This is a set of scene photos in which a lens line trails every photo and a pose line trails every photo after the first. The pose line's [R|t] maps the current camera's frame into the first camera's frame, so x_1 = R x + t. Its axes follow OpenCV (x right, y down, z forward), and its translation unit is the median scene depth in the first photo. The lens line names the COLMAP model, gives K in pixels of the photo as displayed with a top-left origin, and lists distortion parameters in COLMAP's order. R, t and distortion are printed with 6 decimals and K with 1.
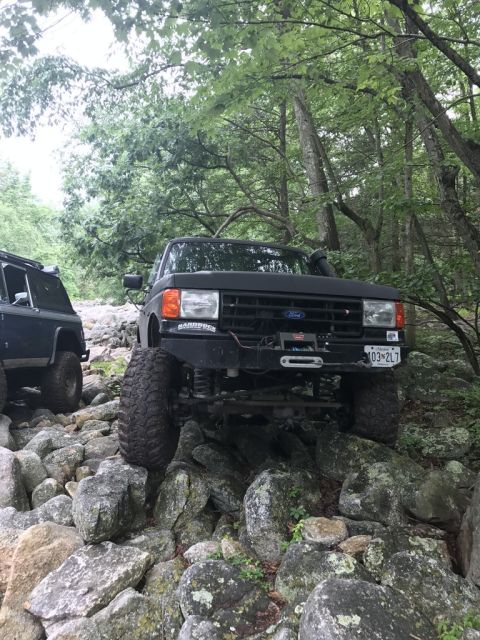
lens RADIAL K [[523.1, 0, 240.0], [0, 523.1, 320.0], [0, 0, 1]] dist [0.014463, -0.001602]
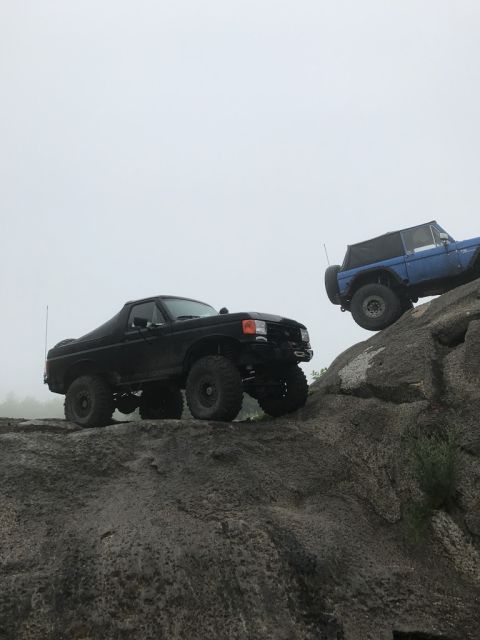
lens RADIAL K [[523.1, 0, 240.0], [0, 523.1, 320.0], [0, 0, 1]] dist [0.014463, -0.001602]
pose [[0.734409, 0.036815, 0.677708, -1.485314], [0.065899, 0.989942, -0.125189, 0.187112], [-0.675500, 0.136600, 0.724596, -0.434194]]
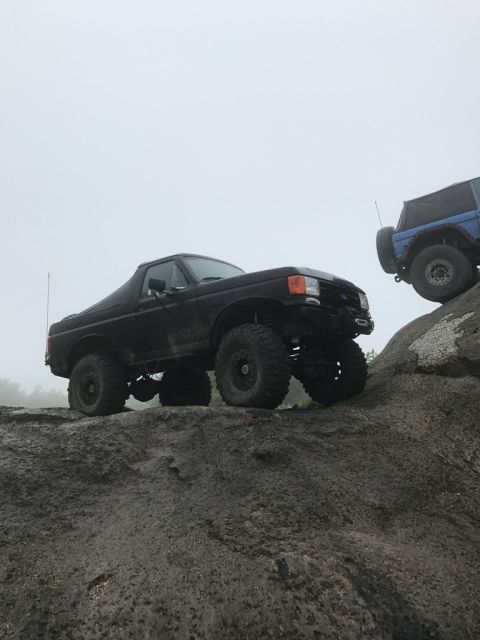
lens RADIAL K [[523.1, 0, 240.0], [0, 523.1, 320.0], [0, 0, 1]] dist [0.014463, -0.001602]
pose [[0.765621, 0.021330, 0.642939, -1.215224], [0.069469, 0.990864, -0.115597, 0.229833], [-0.639530, 0.133168, 0.757144, -0.047730]]
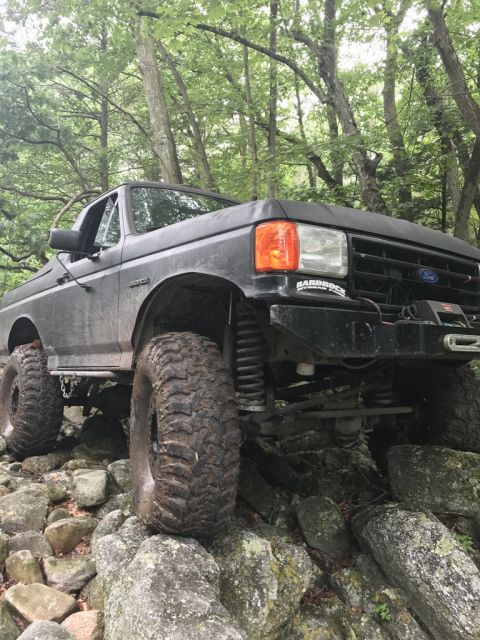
lens RADIAL K [[523.1, 0, 240.0], [0, 523.1, 320.0], [0, 0, 1]] dist [0.014463, -0.001602]
pose [[0.910264, 0.006573, 0.413977, -0.395573], [0.006899, 0.999494, -0.031037, 0.065095], [-0.413971, 0.031108, 0.909758, 0.477407]]
